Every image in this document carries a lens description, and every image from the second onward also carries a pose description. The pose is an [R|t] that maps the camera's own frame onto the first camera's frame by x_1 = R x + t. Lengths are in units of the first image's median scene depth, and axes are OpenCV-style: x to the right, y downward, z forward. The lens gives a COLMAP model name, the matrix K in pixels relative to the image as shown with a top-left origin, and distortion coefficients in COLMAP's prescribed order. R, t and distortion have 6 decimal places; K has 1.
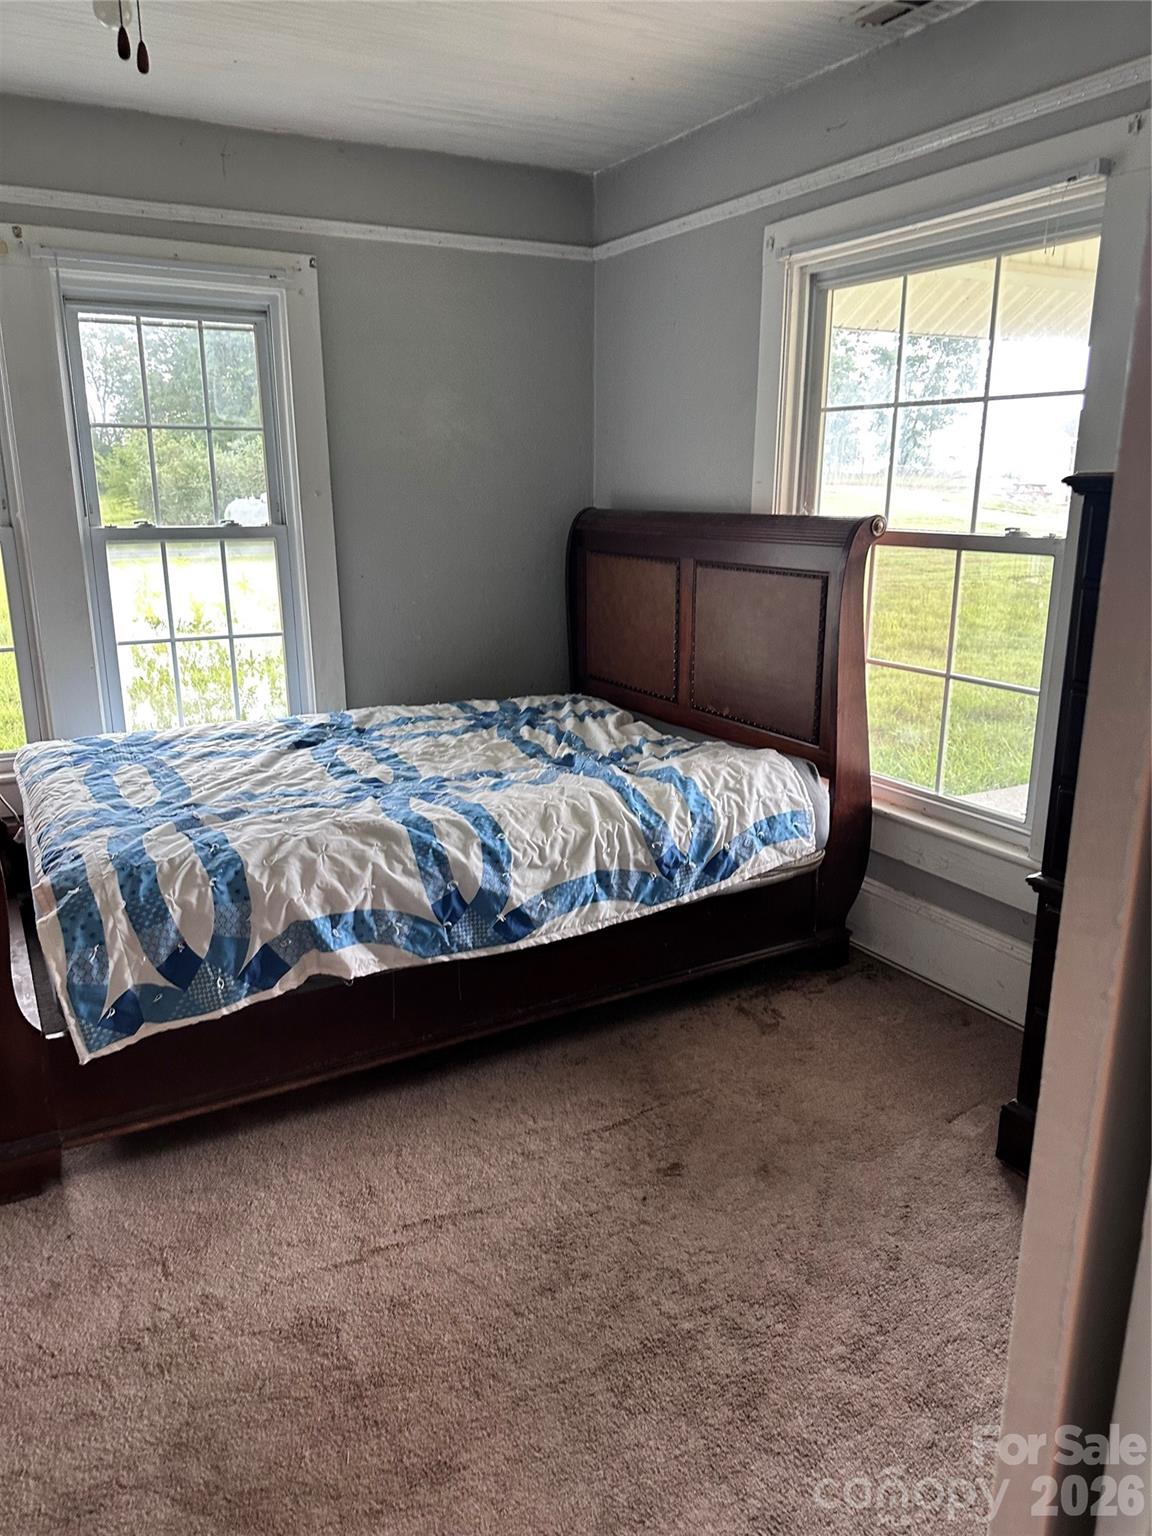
lens RADIAL K [[1090.7, 0, 576.0], [0, 1090.7, 768.0], [0, 0, 1]] dist [0.021915, -0.035072]
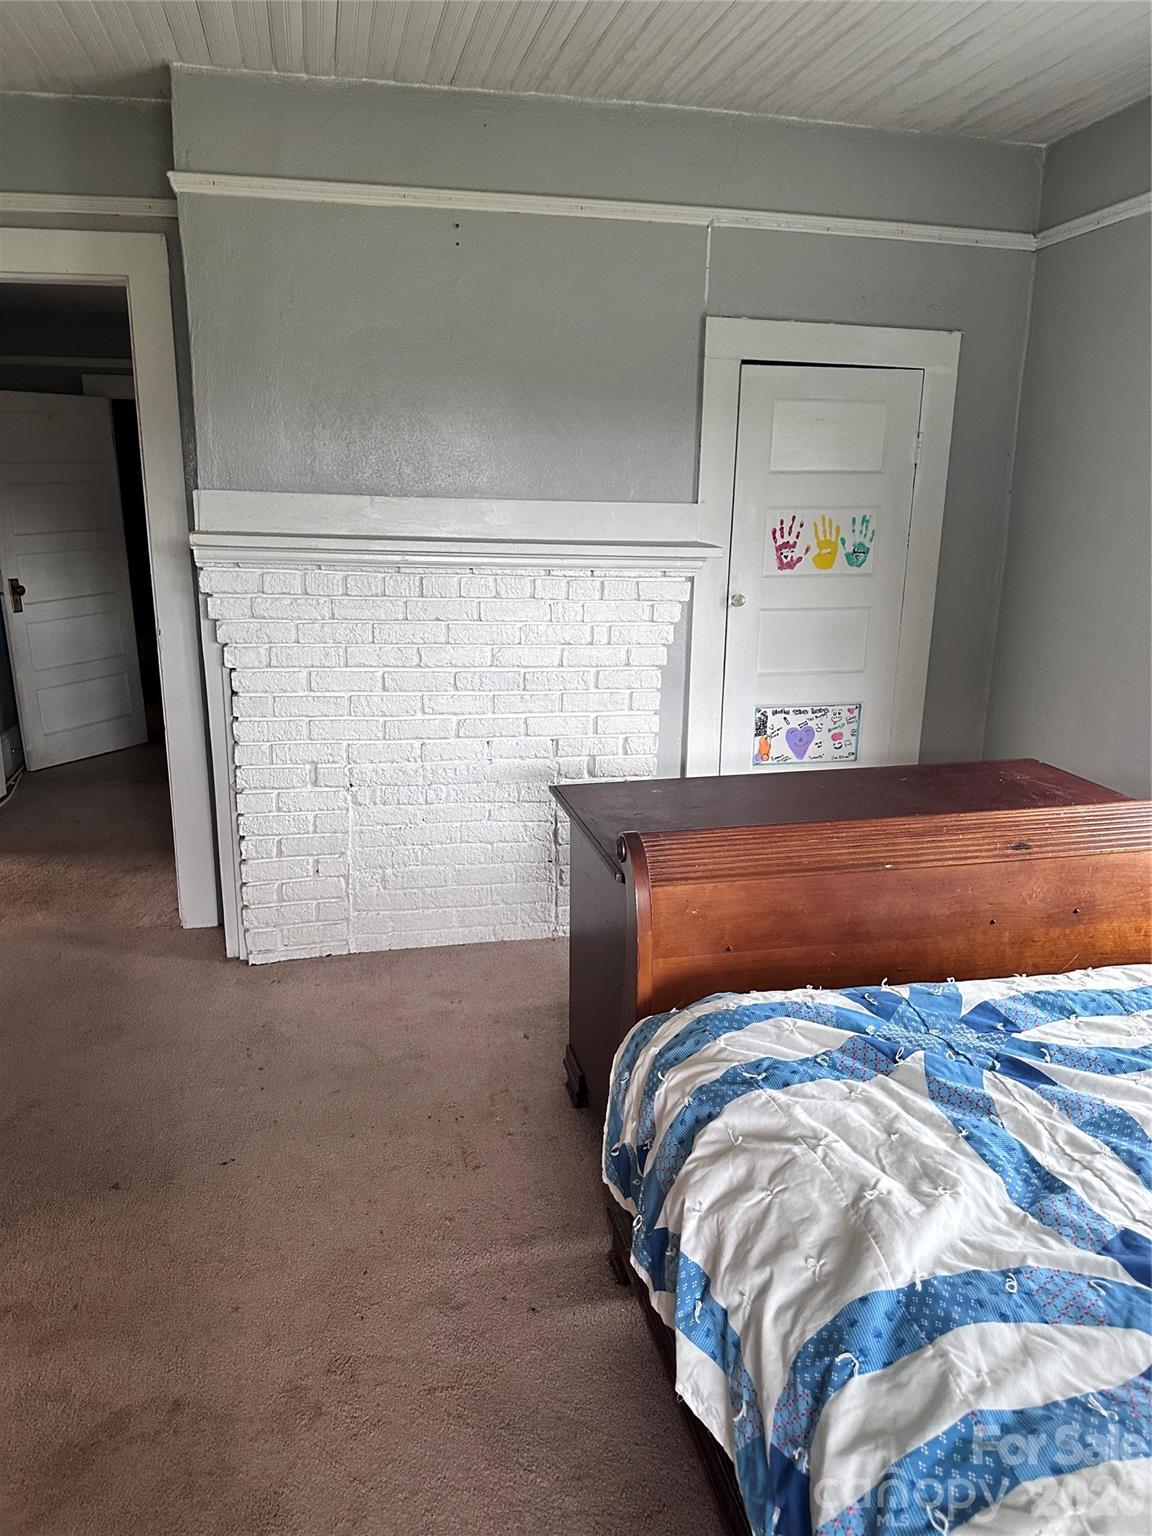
lens RADIAL K [[1090.7, 0, 576.0], [0, 1090.7, 768.0], [0, 0, 1]] dist [0.021915, -0.035072]
pose [[-0.275628, 0.242166, -0.930261, 0.263747], [-0.259989, 0.912898, 0.314678, -0.268122], [0.925437, 0.328592, -0.188660, 0.910771]]
